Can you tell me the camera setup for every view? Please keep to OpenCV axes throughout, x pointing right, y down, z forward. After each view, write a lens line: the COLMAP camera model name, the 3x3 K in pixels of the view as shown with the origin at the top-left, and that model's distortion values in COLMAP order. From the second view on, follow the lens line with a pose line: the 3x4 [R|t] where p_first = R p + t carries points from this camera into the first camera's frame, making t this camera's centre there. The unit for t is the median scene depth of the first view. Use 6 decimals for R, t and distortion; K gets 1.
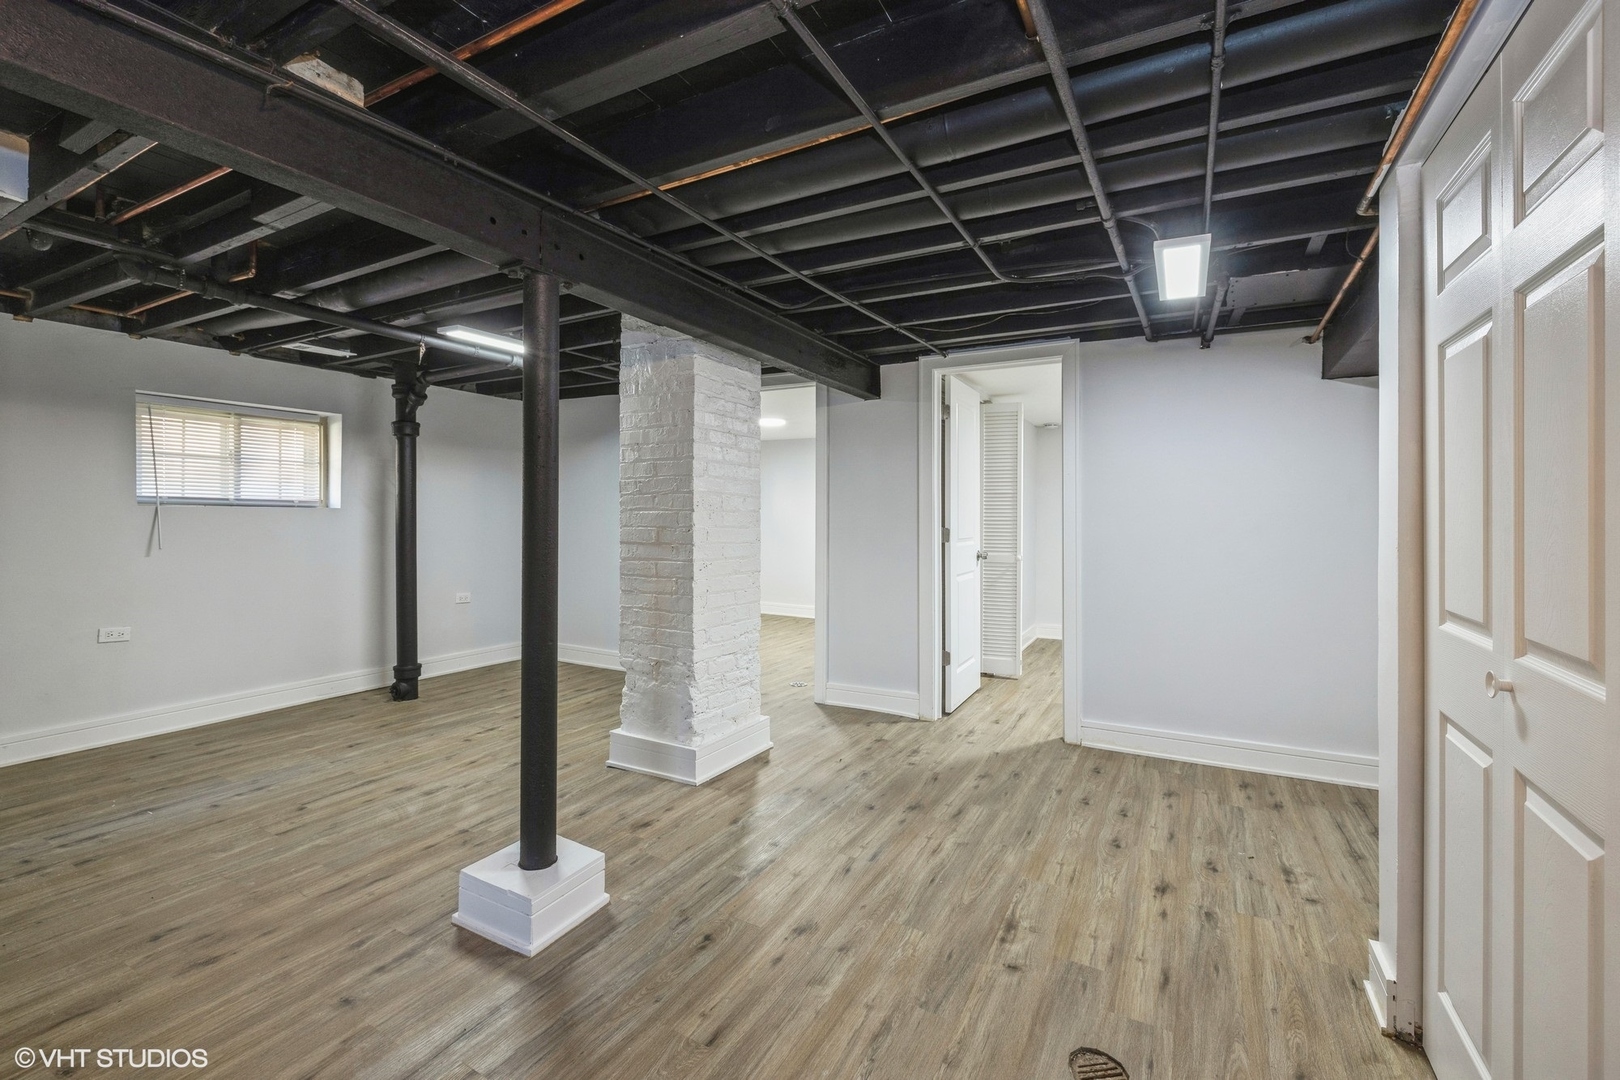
lens RADIAL K [[688.2, 0, 816.1], [0, 688.2, 523.1], [0, 0, 1]] dist [0.001518, -0.000011]
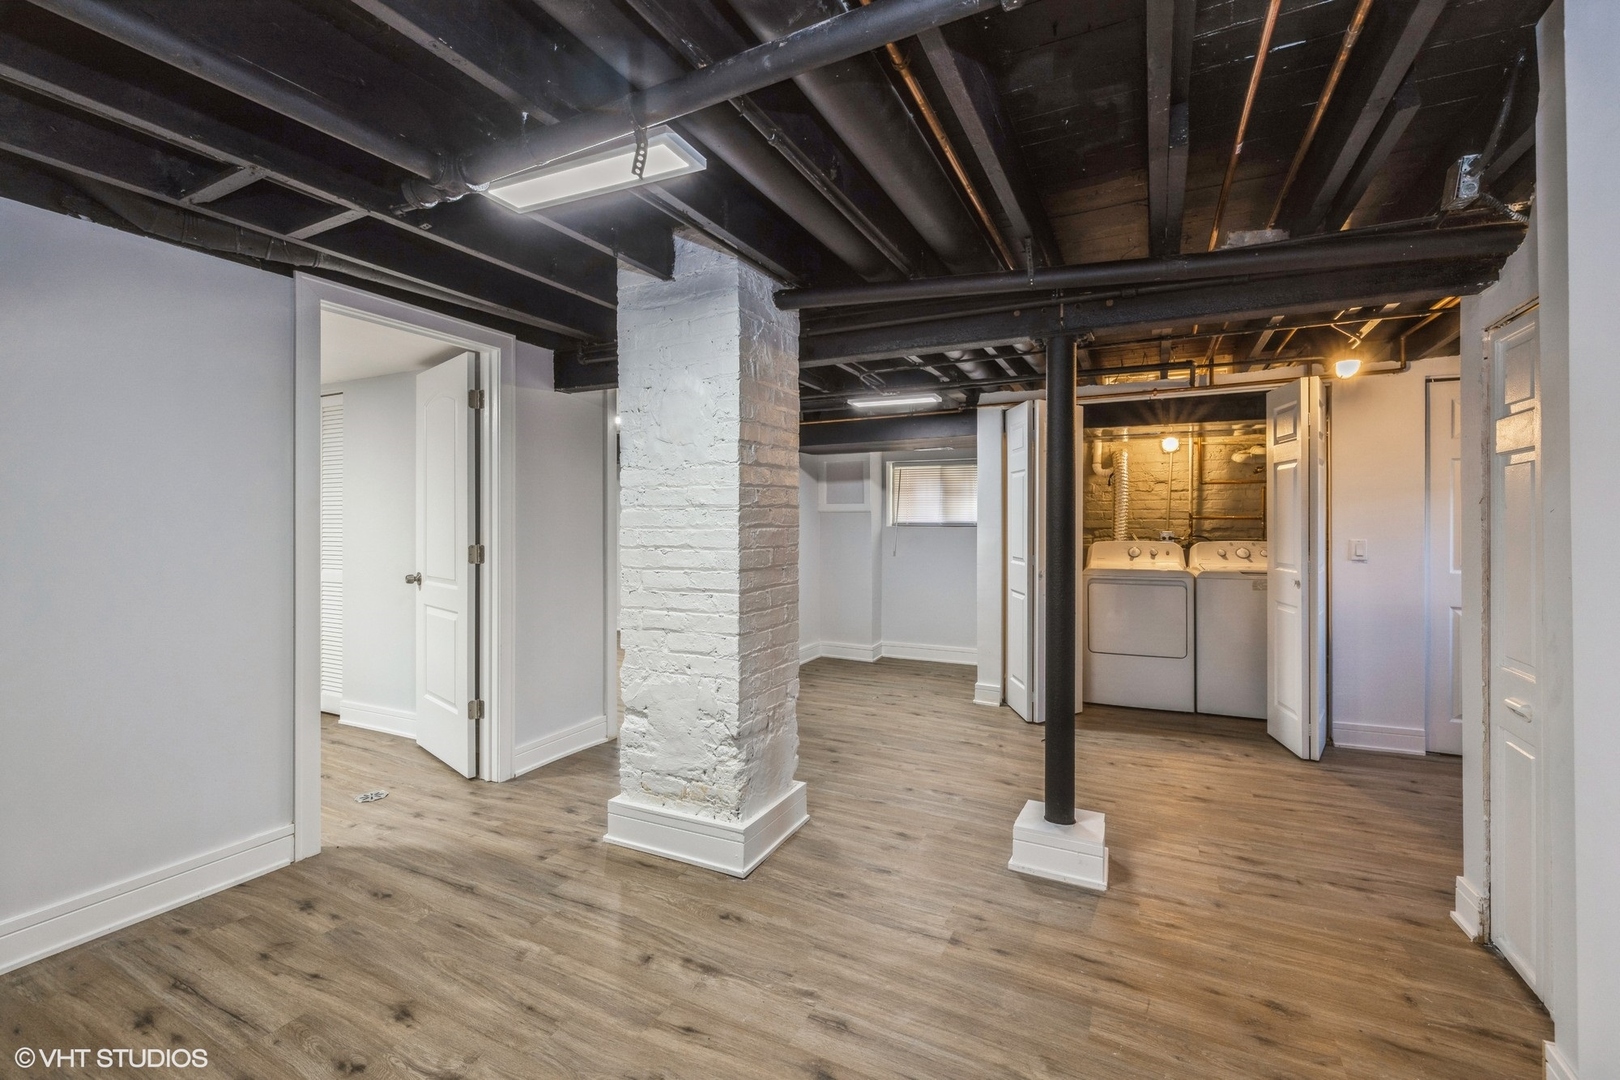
lens RADIAL K [[688.2, 0, 809.0], [0, 688.2, 510.9], [0, 0, 1]] dist [0.001518, -0.000011]
pose [[-0.023769, 0.009722, 0.999670, -1.284675], [0.010091, 0.999904, -0.009484, -0.036376], [-0.999667, 0.009862, -0.023865, 1.167826]]
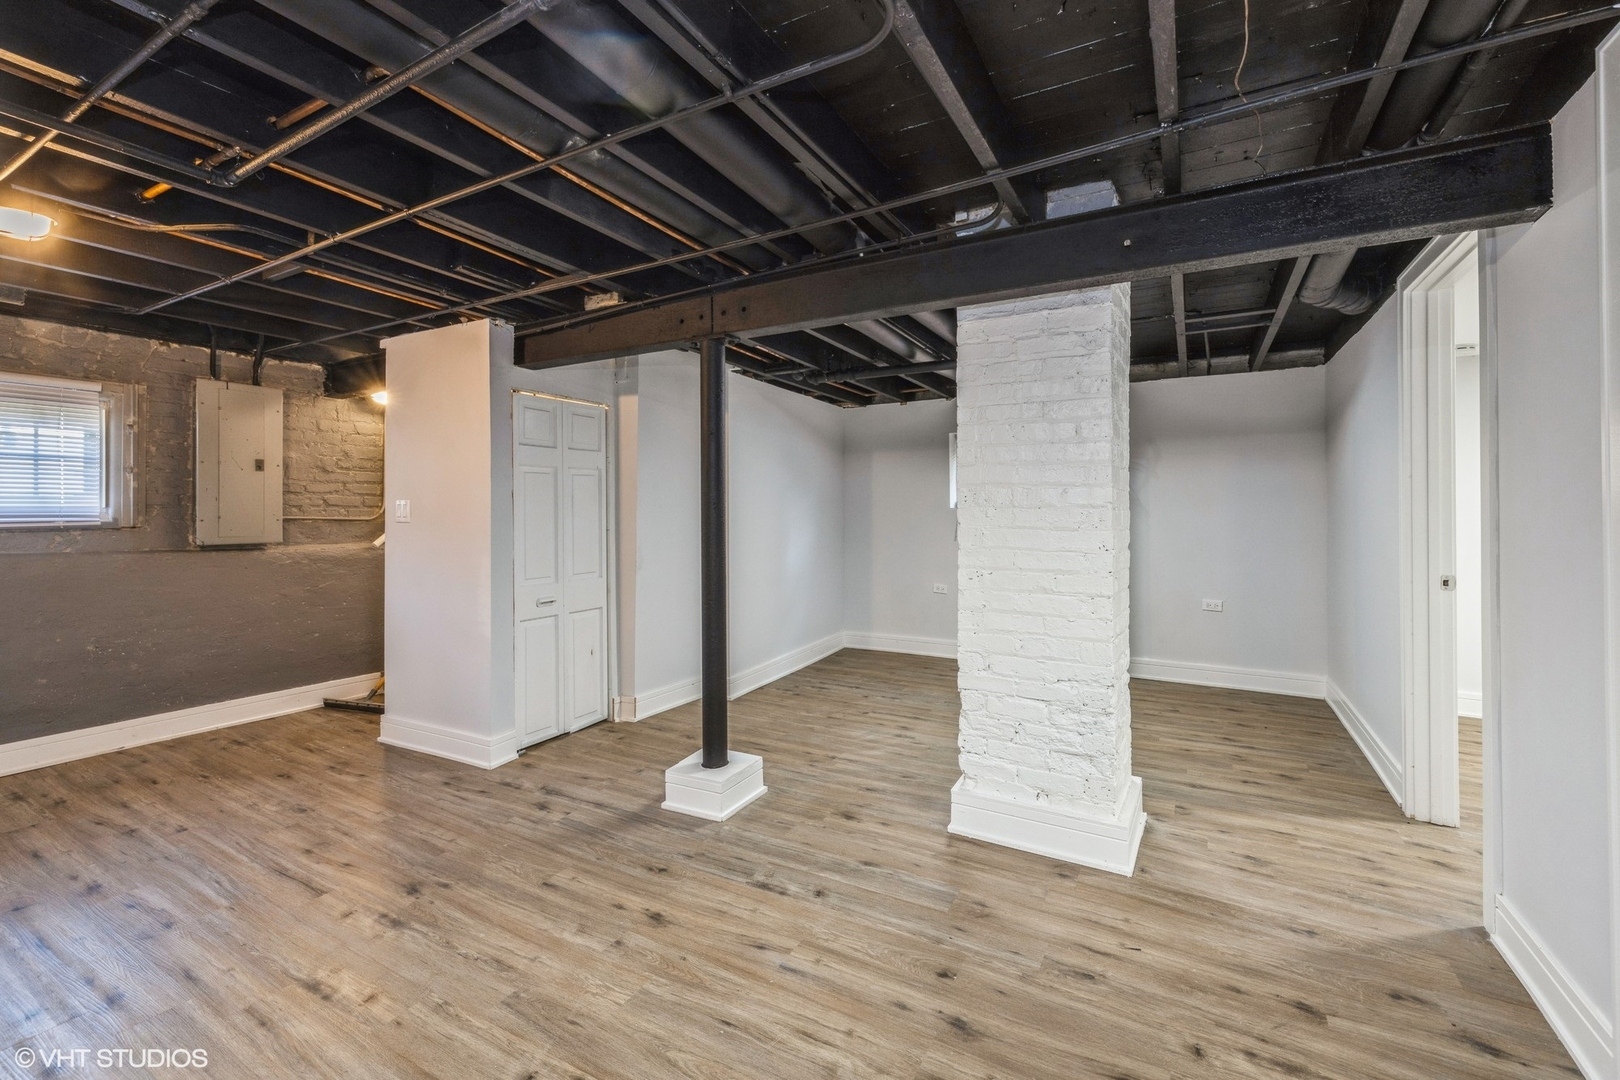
lens RADIAL K [[688.2, 0, 811.3], [0, 688.2, 516.2], [0, 0, 1]] dist [0.001518, -0.000011]
pose [[-0.011918, 0.001322, -0.999928, 0.776518], [-0.009630, 0.999953, 0.001437, -0.007909], [0.999883, 0.009646, -0.011905, 0.959955]]
